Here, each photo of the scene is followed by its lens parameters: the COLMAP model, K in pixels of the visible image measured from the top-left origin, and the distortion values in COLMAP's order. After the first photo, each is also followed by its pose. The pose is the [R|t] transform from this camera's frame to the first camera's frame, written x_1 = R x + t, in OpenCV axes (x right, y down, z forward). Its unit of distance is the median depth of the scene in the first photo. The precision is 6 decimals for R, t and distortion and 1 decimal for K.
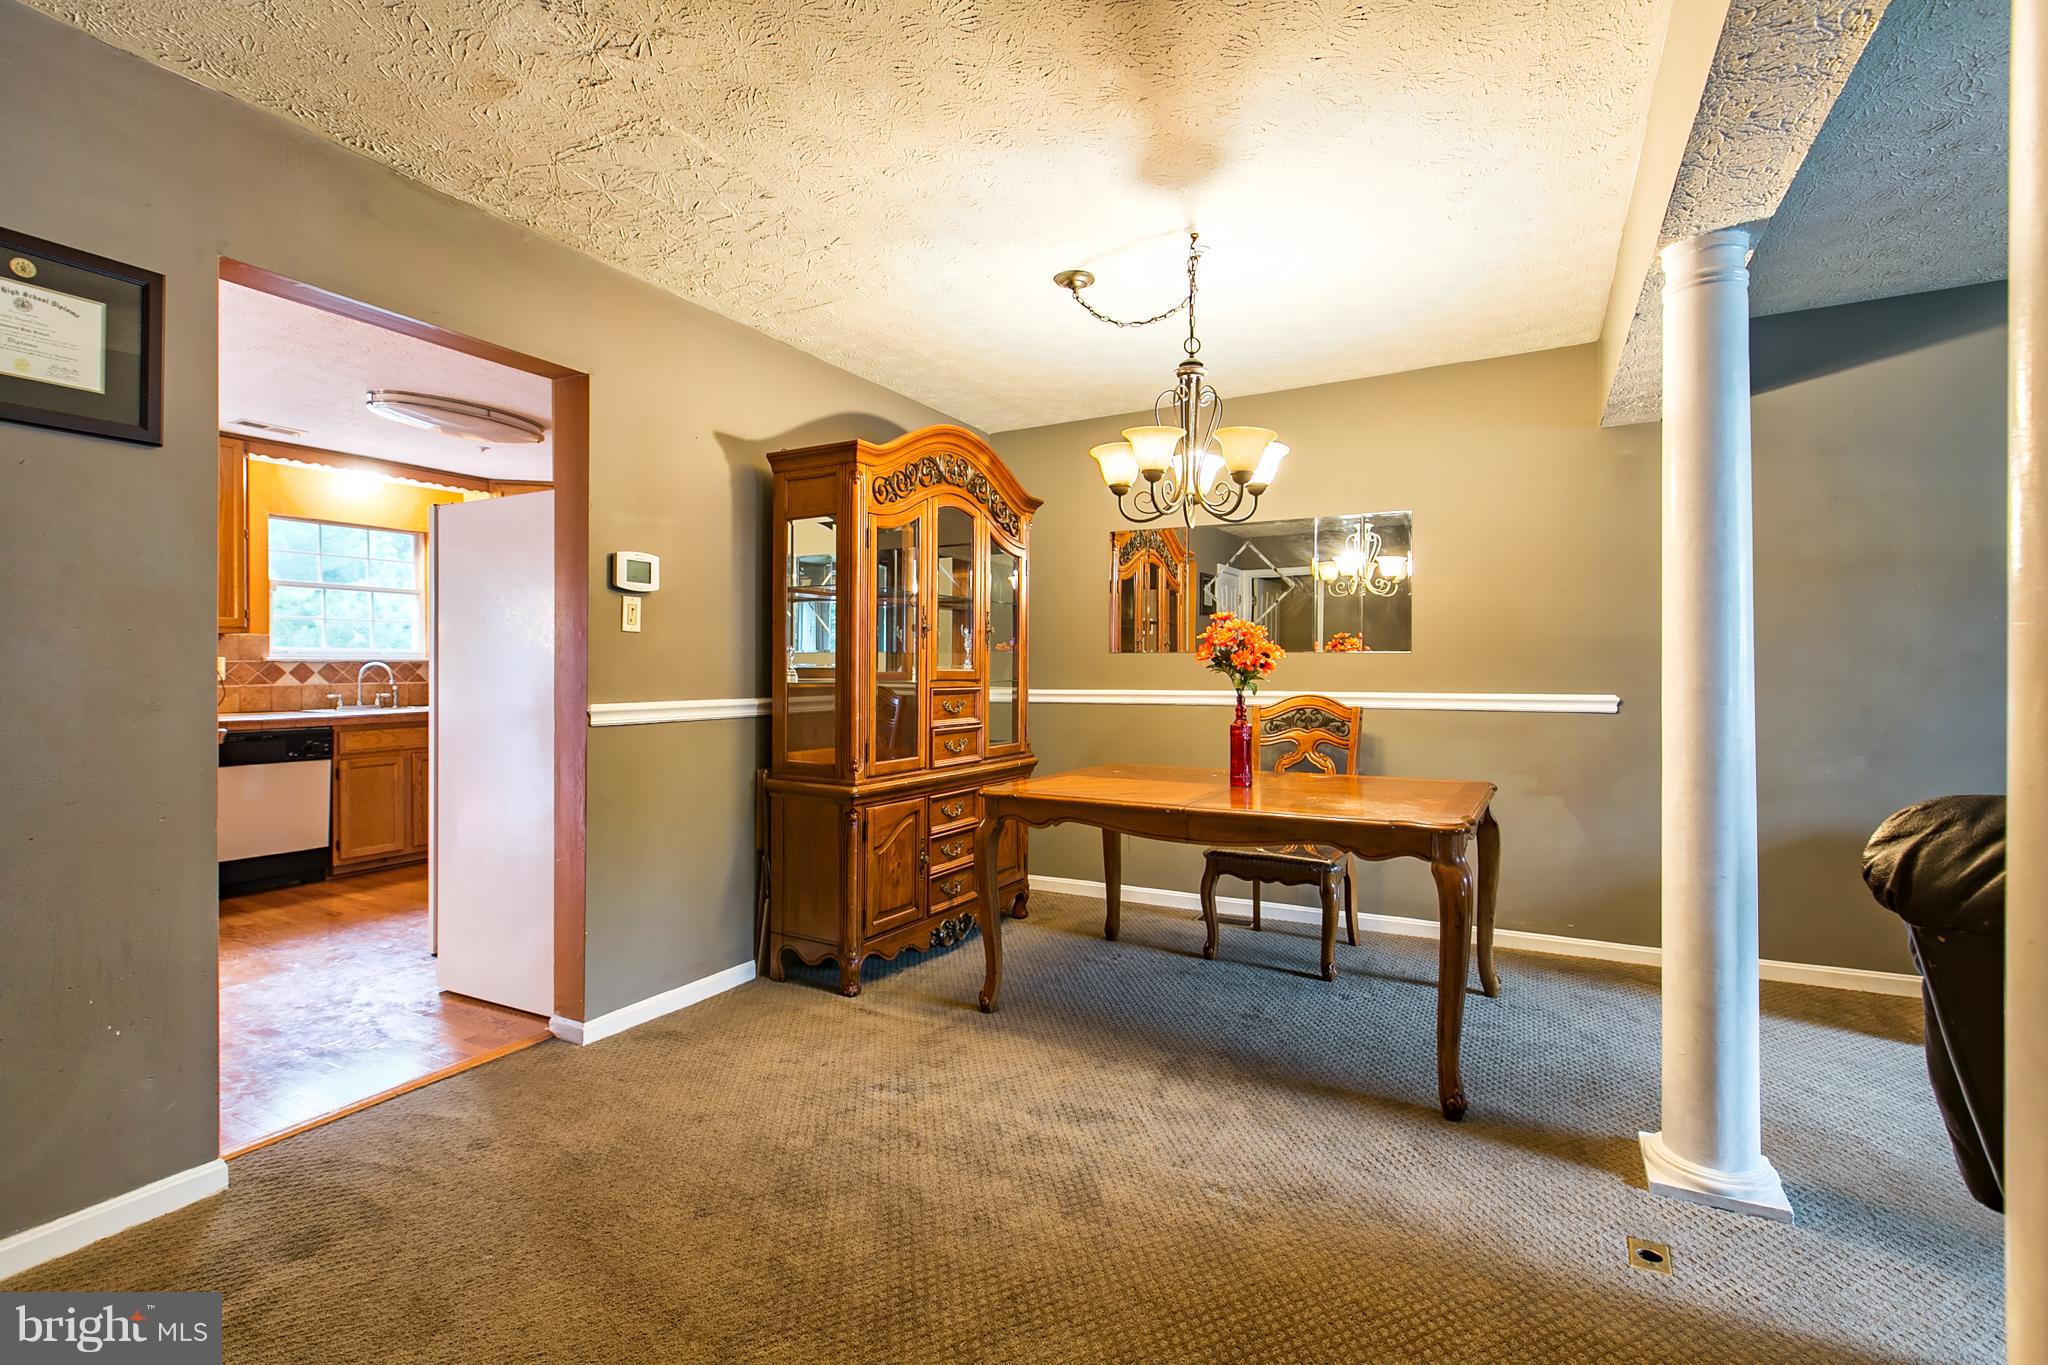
lens RADIAL K [[937.0, 0, 1011.6], [0, 937.0, 683.0], [0, 0, 1]] dist [0.002934, -0.000403]
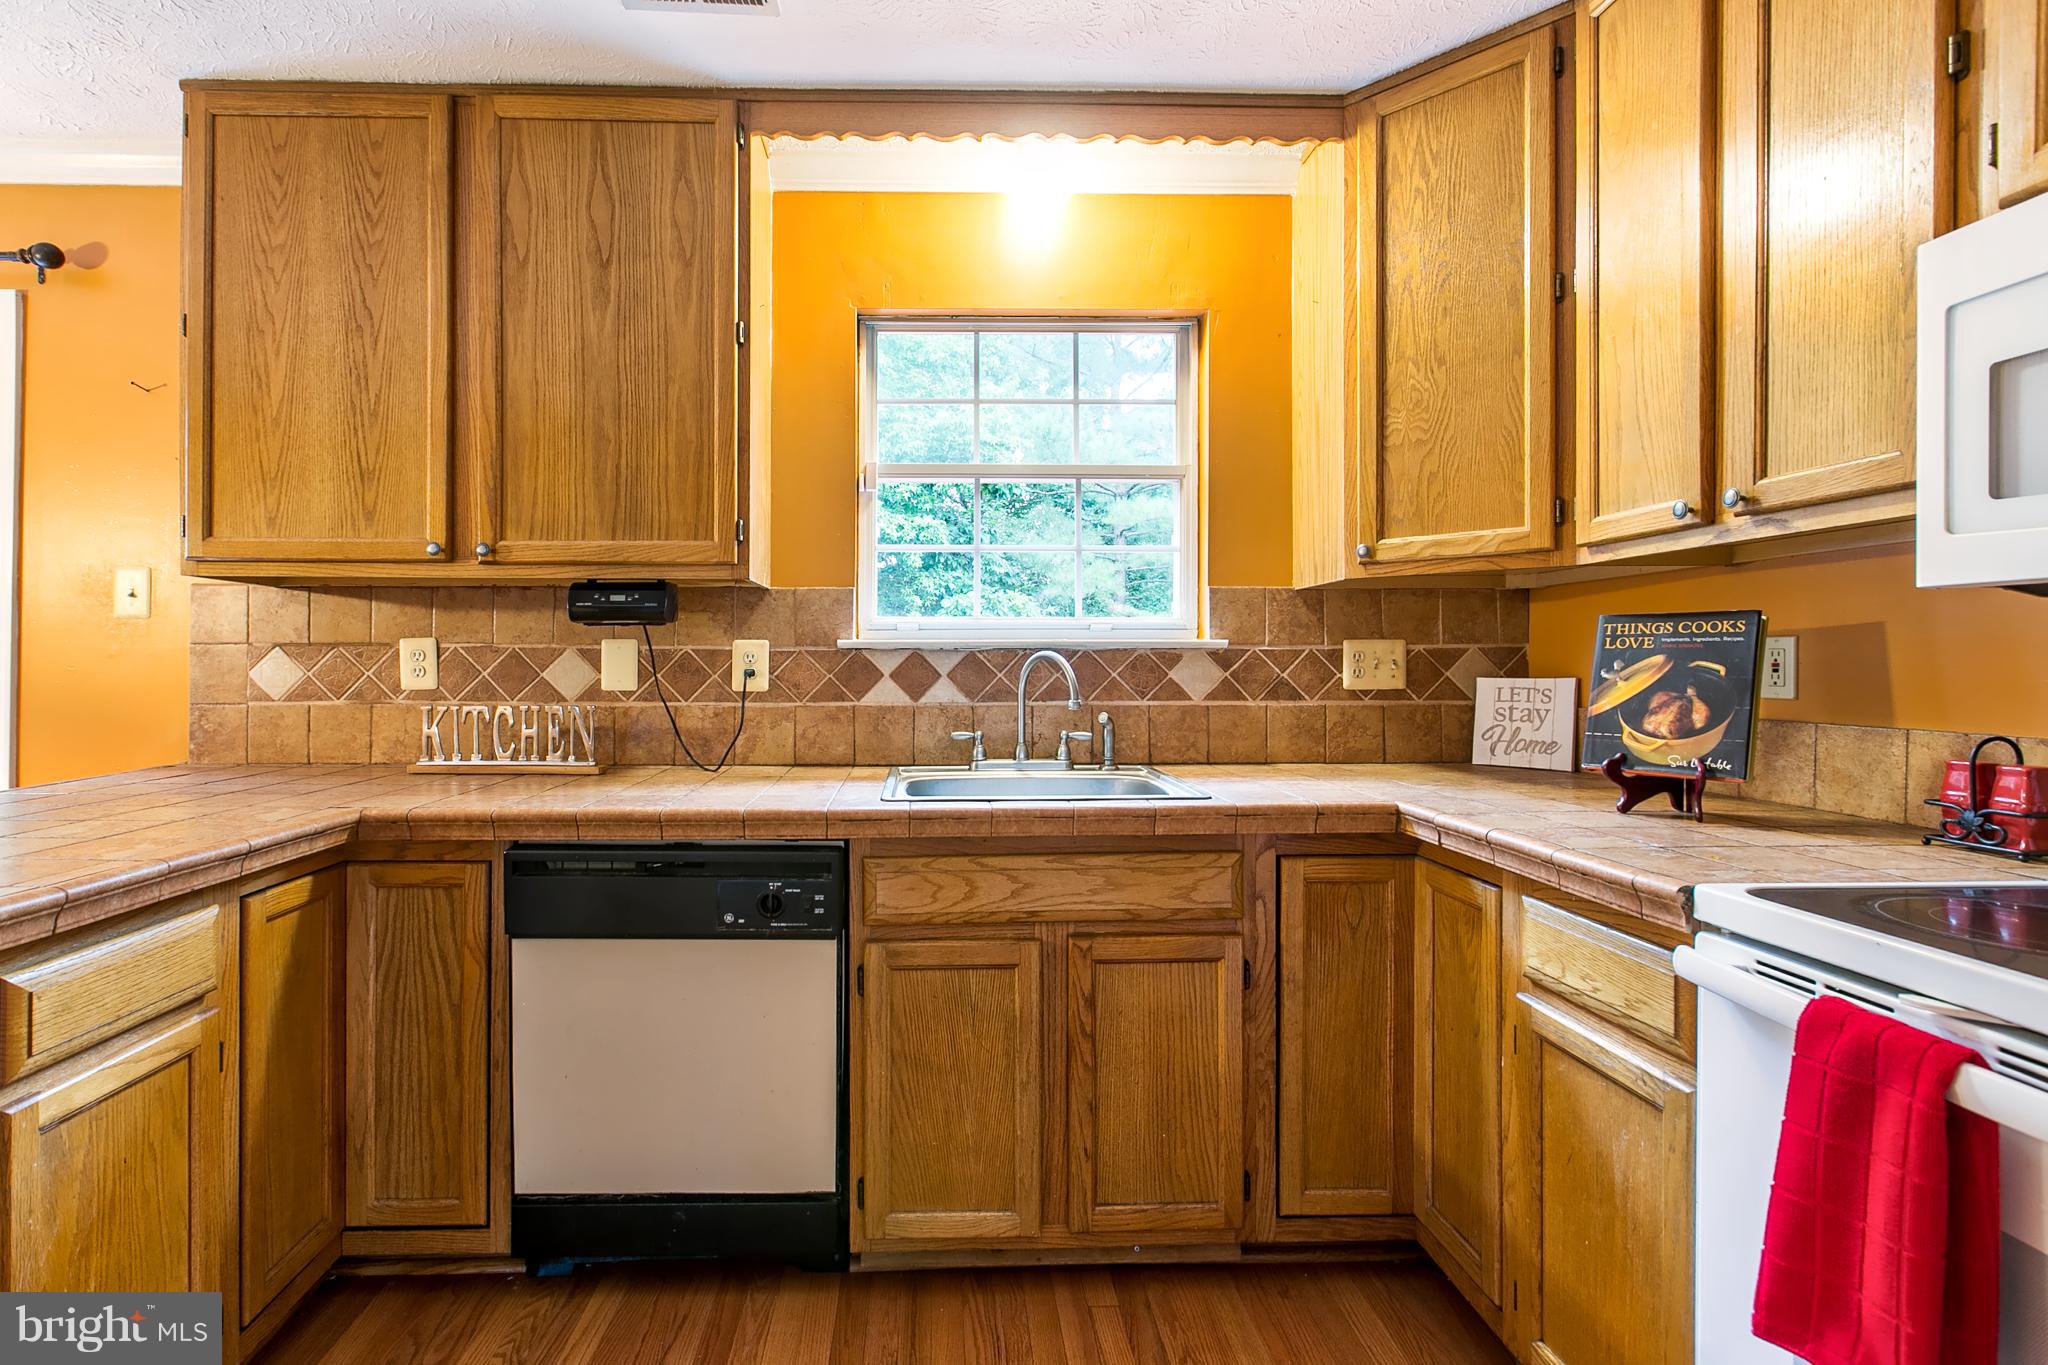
lens RADIAL K [[937.0, 0, 892.7], [0, 937.0, 662.1], [0, 0, 1]] dist [0.002934, -0.000403]
pose [[0.499087, -0.000053, -0.866552, -0.397845], [-0.014648, 0.999857, -0.008498, -0.013490], [0.866428, 0.016935, 0.499014, 0.790627]]
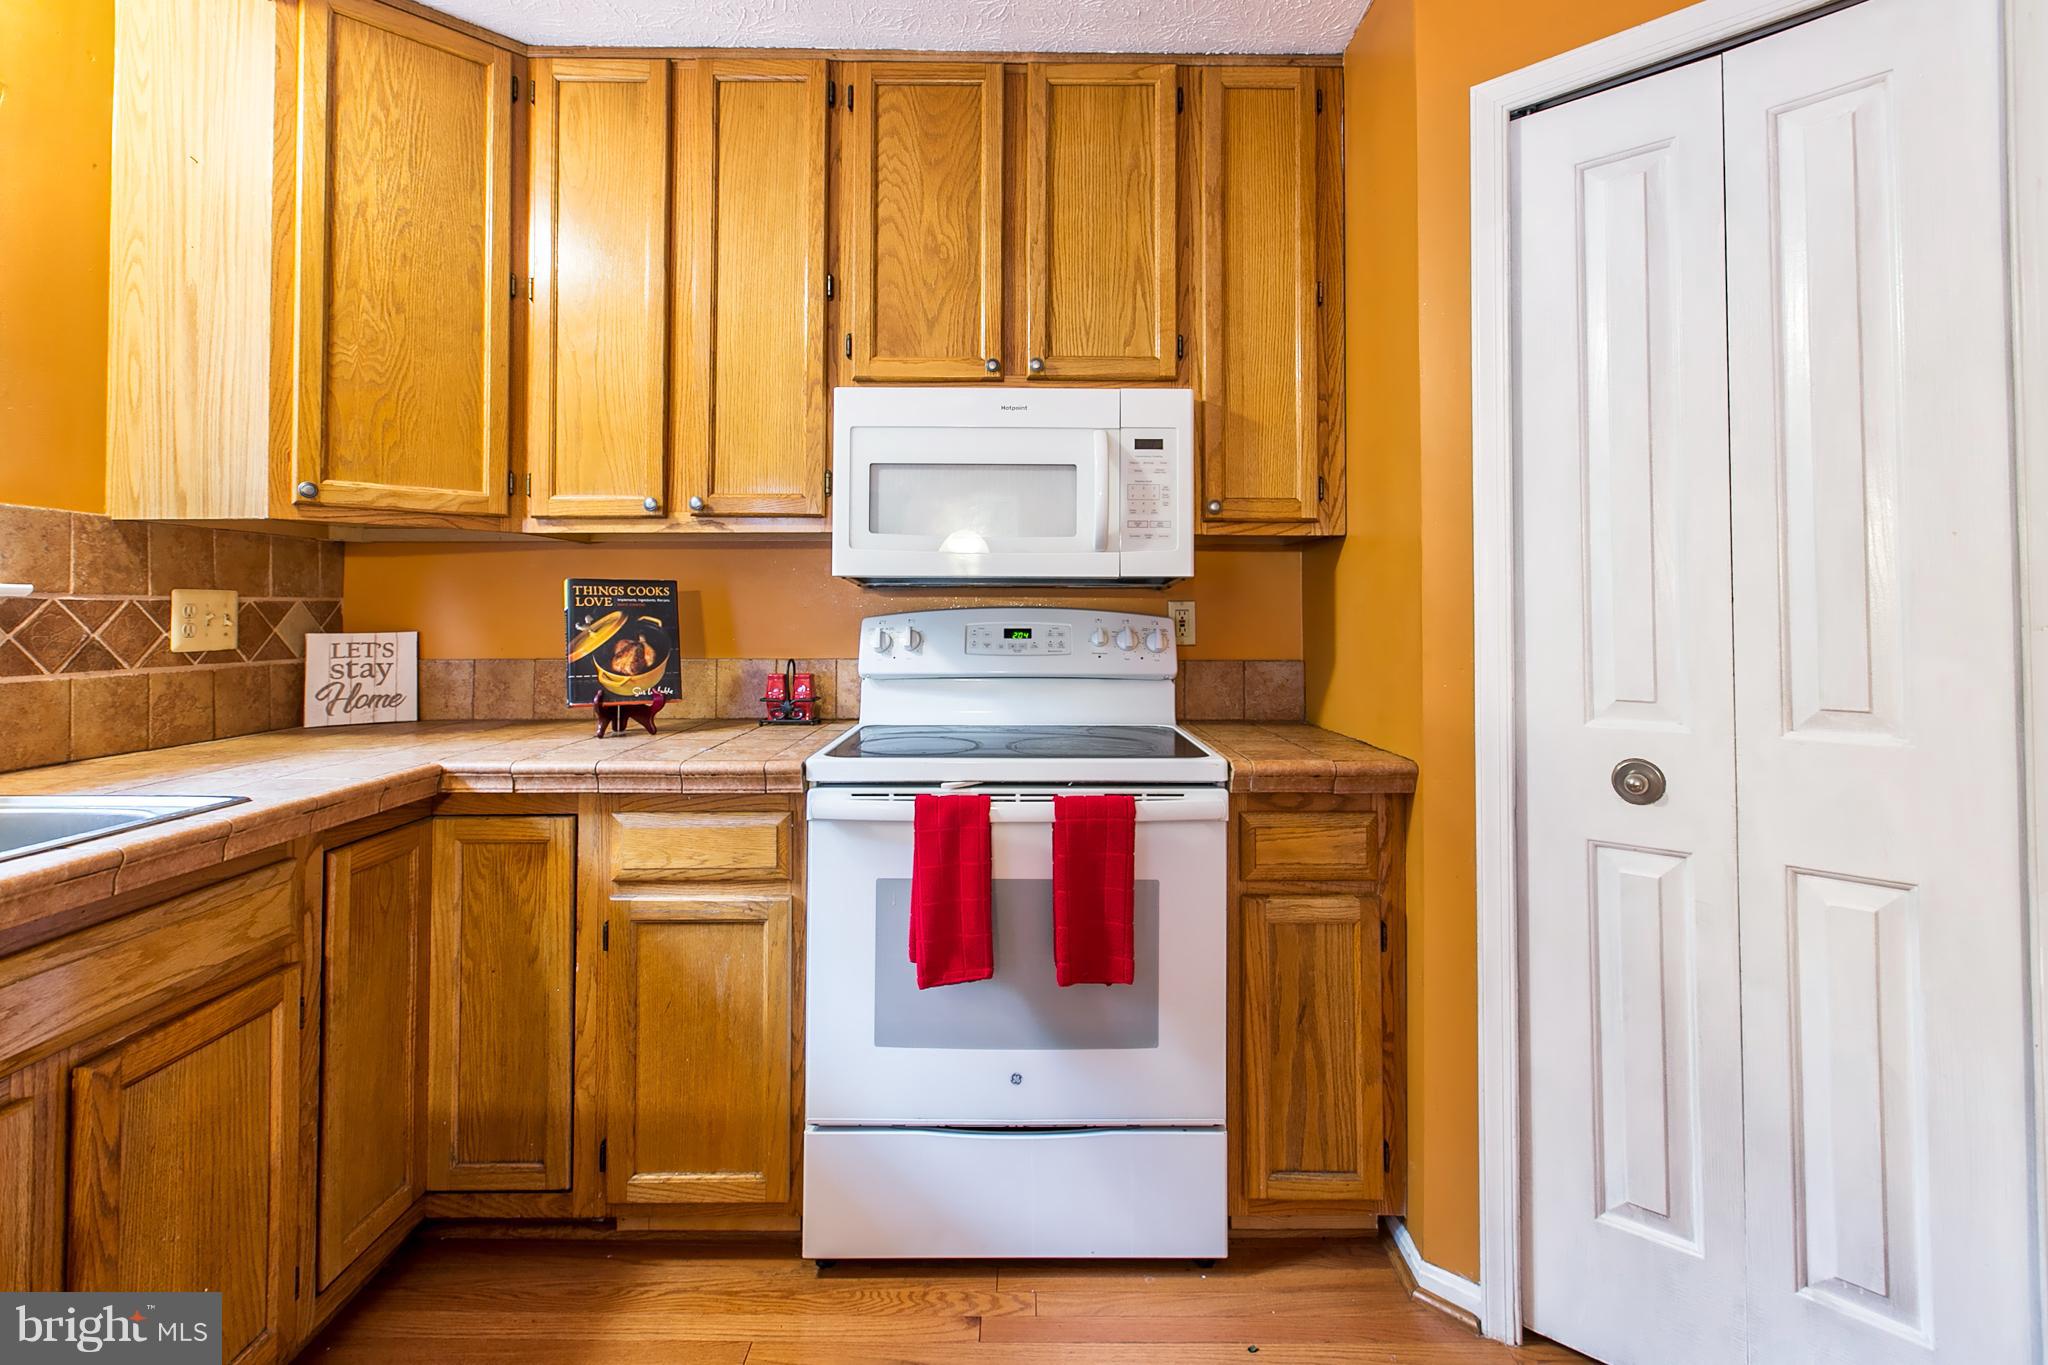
lens RADIAL K [[937.0, 0, 1013.9], [0, 937.0, 600.3], [0, 0, 1]] dist [0.002934, -0.000403]
pose [[0.867344, 0.007852, 0.497647, -0.570000], [0.009687, 0.999420, -0.032653, -0.012296], [-0.497615, 0.033142, 0.866765, 0.738711]]
